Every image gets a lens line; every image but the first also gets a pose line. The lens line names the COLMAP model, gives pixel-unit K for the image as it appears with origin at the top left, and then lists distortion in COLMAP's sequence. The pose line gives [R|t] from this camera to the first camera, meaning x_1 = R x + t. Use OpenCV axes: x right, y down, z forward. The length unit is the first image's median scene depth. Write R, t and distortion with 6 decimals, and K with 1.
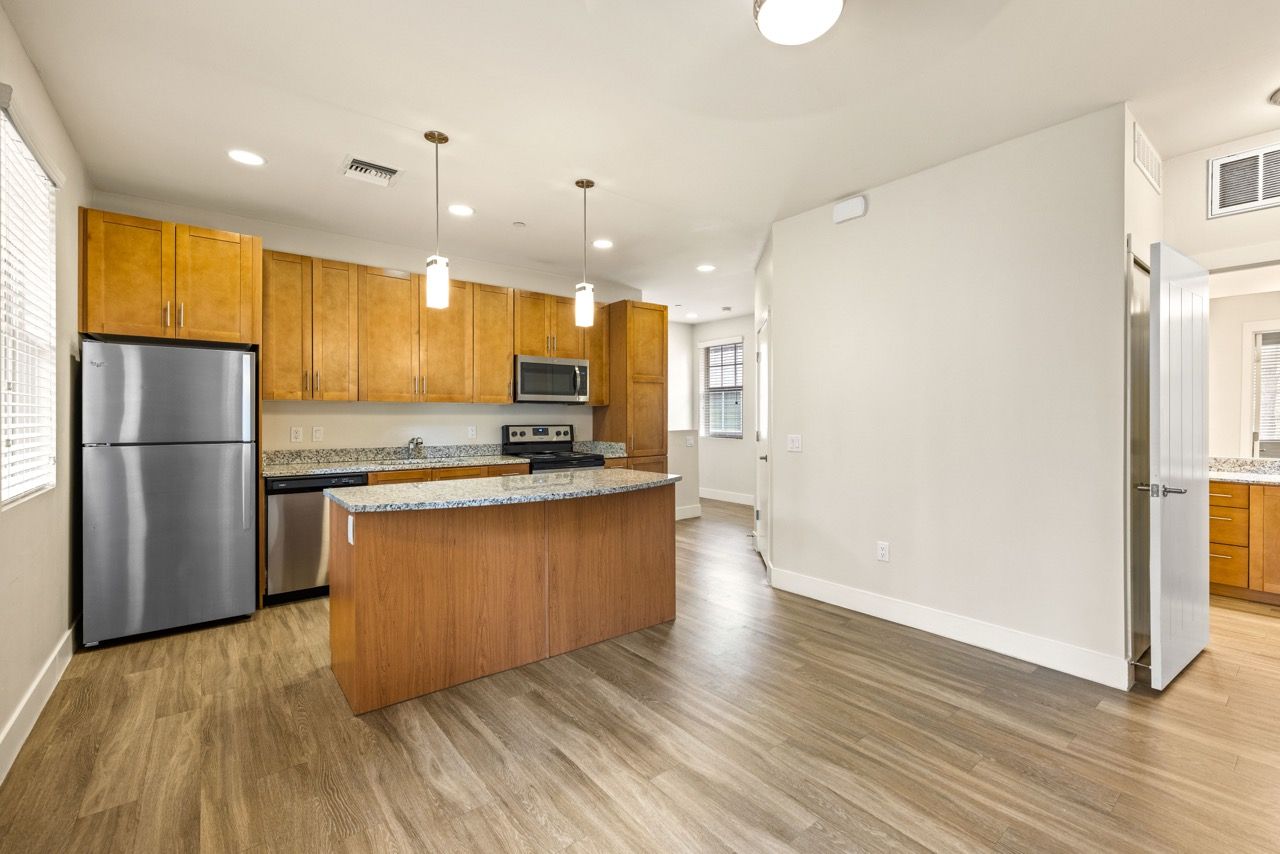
lens RADIAL K [[548.0, 0, 630.7], [0, 548.0, 418.2], [0, 0, 1]] dist [0.001371, 0.000062]
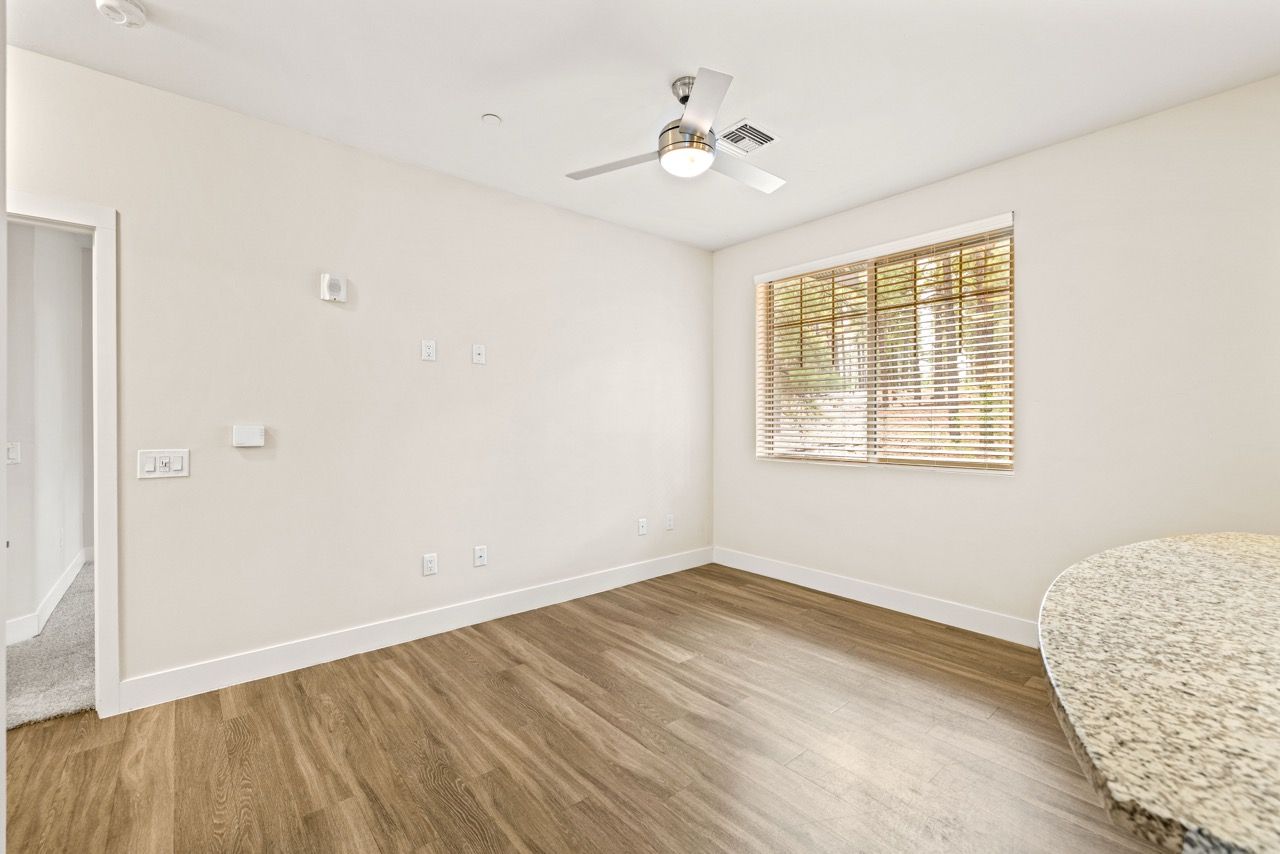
lens RADIAL K [[536.9, 0, 633.4], [0, 536.9, 423.9], [0, 0, 1]] dist [0.000958, 0.000118]
pose [[-0.999475, 0.000234, -0.032384, 0.199488], [-0.000054, 0.999960, 0.008912, 0.000971], [0.032385, 0.008909, -0.999436, 0.989641]]
